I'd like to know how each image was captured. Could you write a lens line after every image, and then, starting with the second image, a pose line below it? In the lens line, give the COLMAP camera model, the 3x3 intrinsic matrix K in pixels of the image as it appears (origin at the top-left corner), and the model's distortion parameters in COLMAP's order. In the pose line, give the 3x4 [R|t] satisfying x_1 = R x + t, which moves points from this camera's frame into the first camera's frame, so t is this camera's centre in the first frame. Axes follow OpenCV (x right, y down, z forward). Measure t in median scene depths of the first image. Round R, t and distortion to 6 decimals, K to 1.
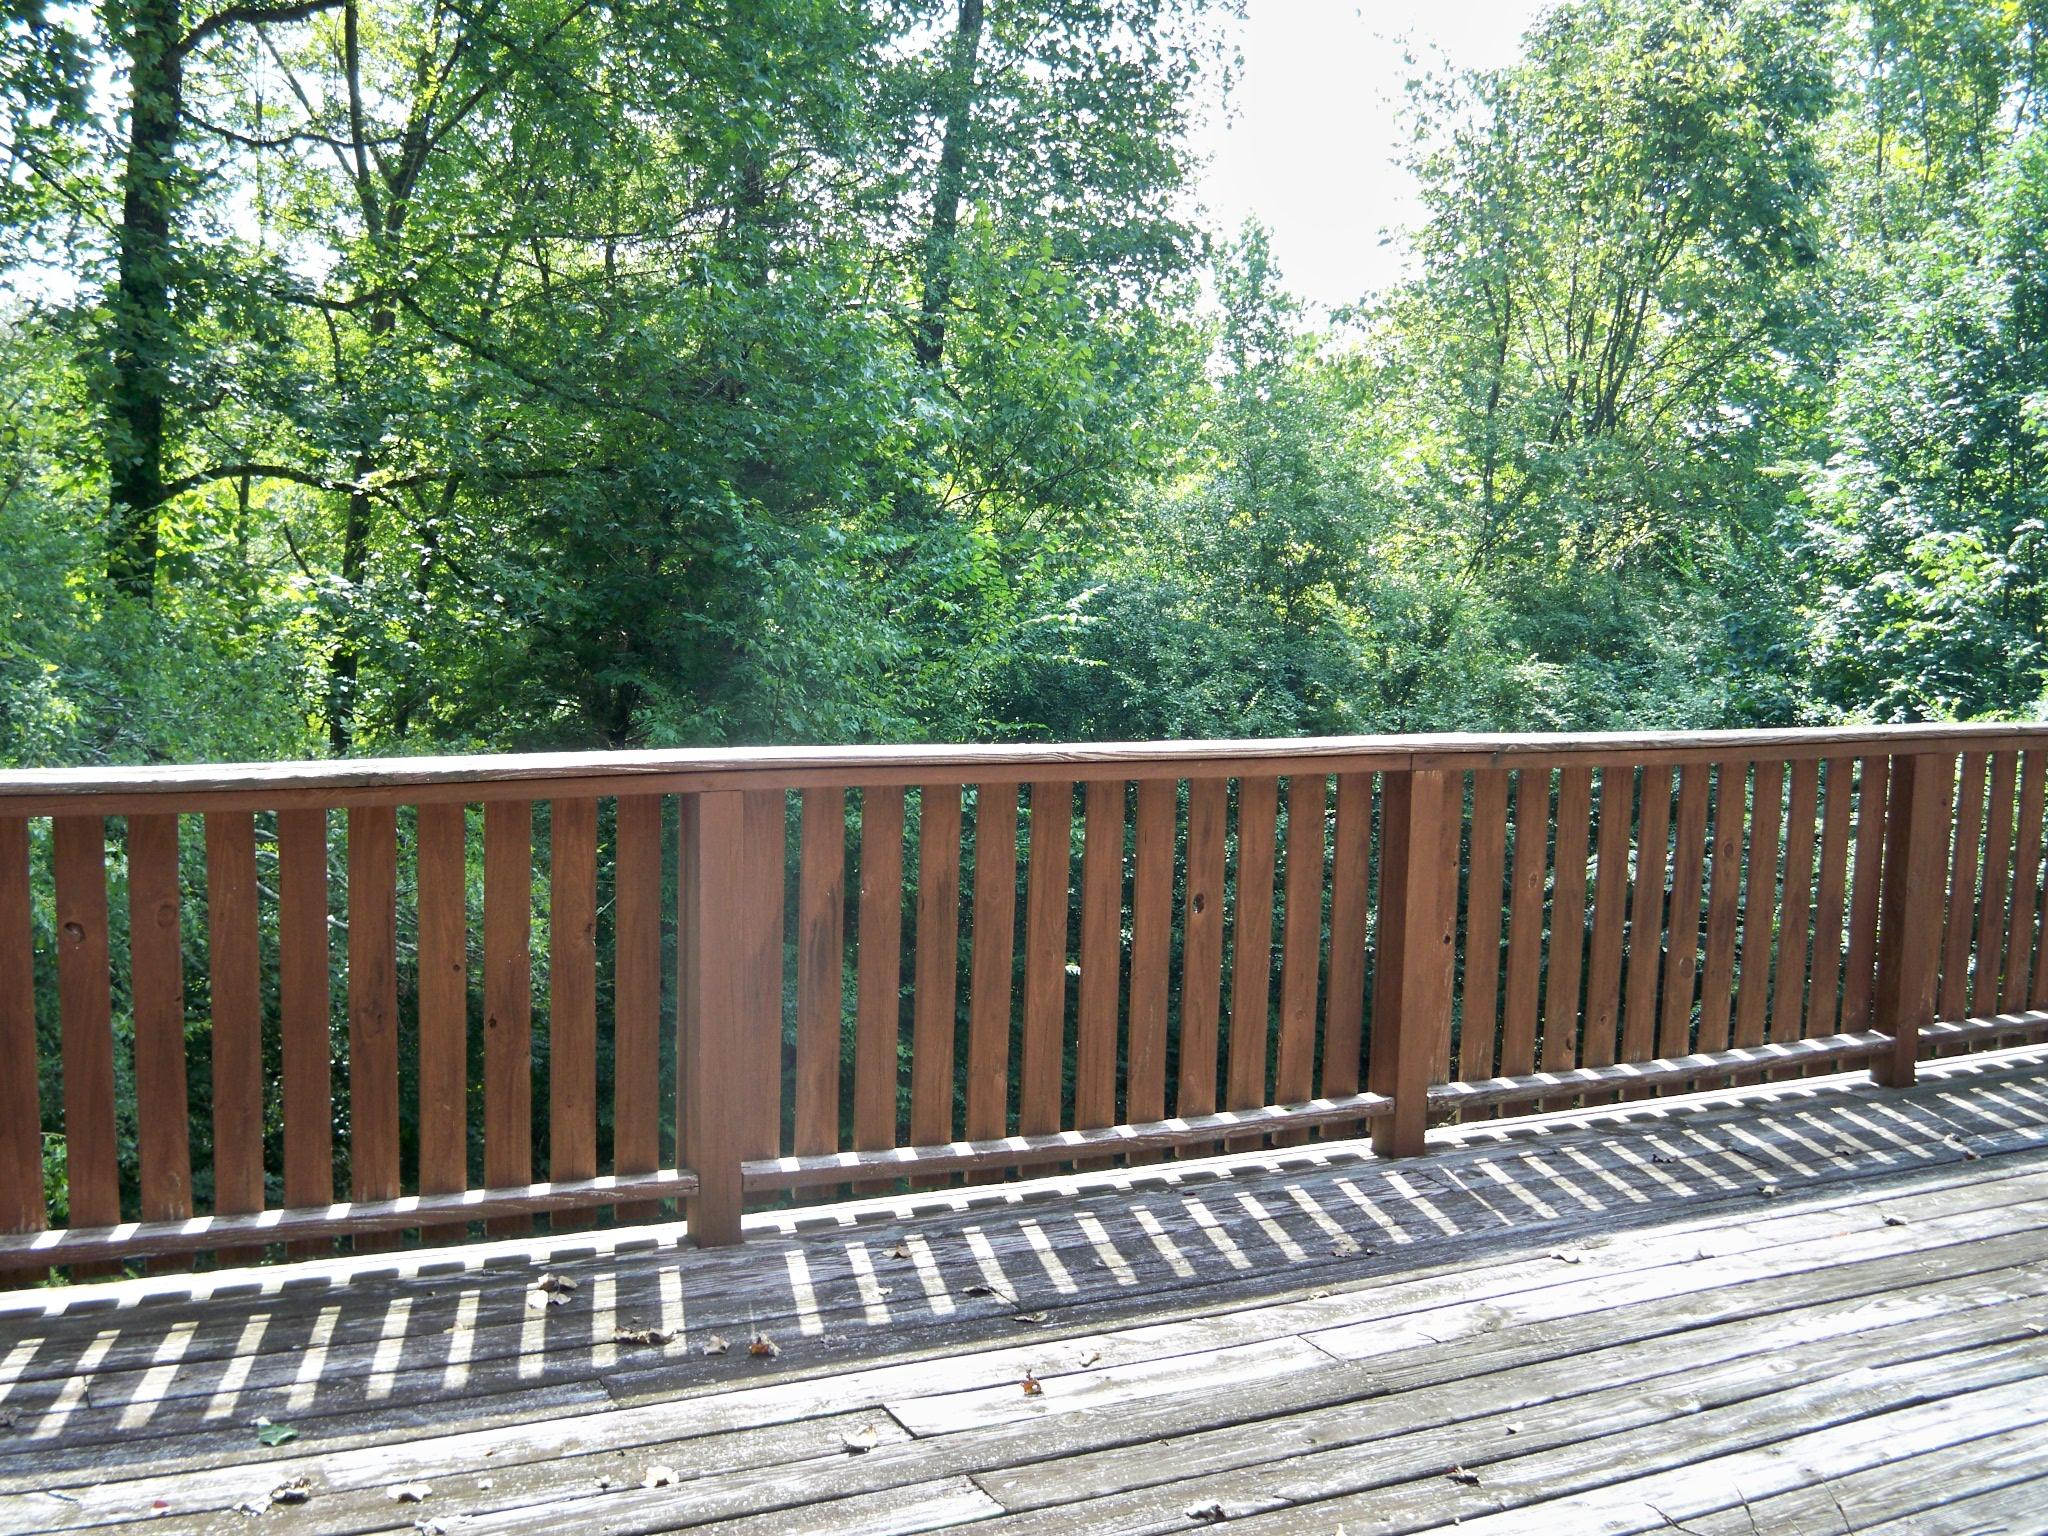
lens RADIAL K [[2208.1, 0, 1031.7], [0, 2208.1, 768.7], [0, 0, 1]] dist [-0.118971, 0.000000]
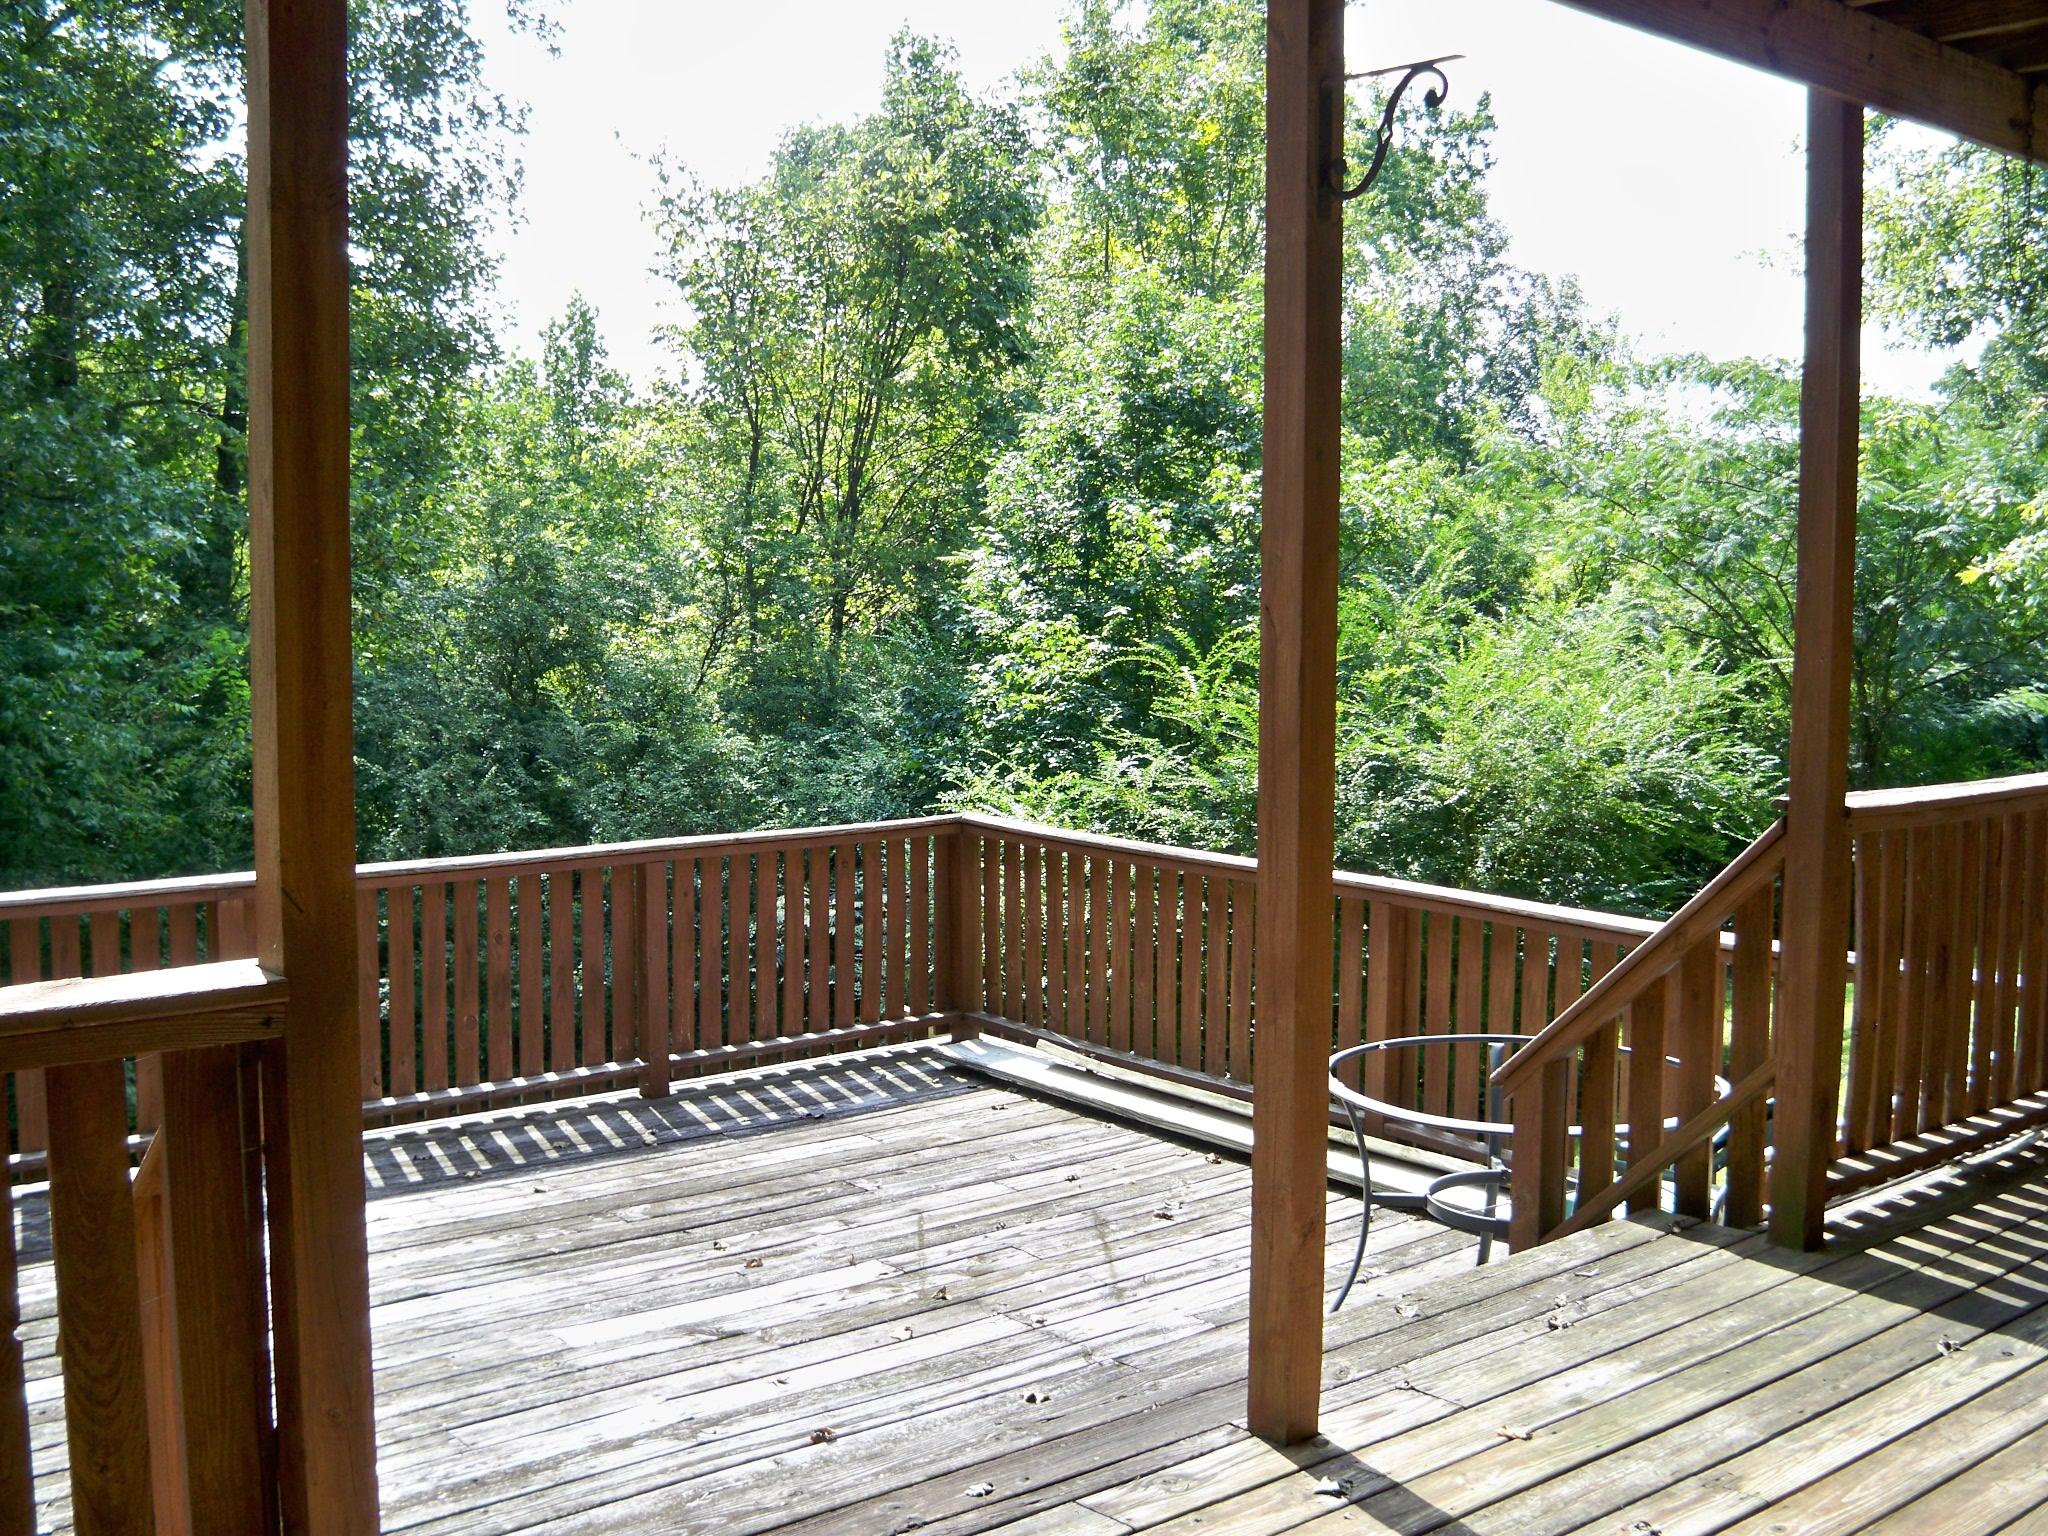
lens RADIAL K [[2208.1, 0, 1017.6], [0, 2208.1, 763.1], [0, 0, 1]] dist [-0.118971, 0.000000]
pose [[0.970175, -0.037811, 0.239440, 0.102793], [0.041904, 0.999049, -0.012023, -0.015001], [-0.238758, 0.021698, 0.970837, -0.155295]]
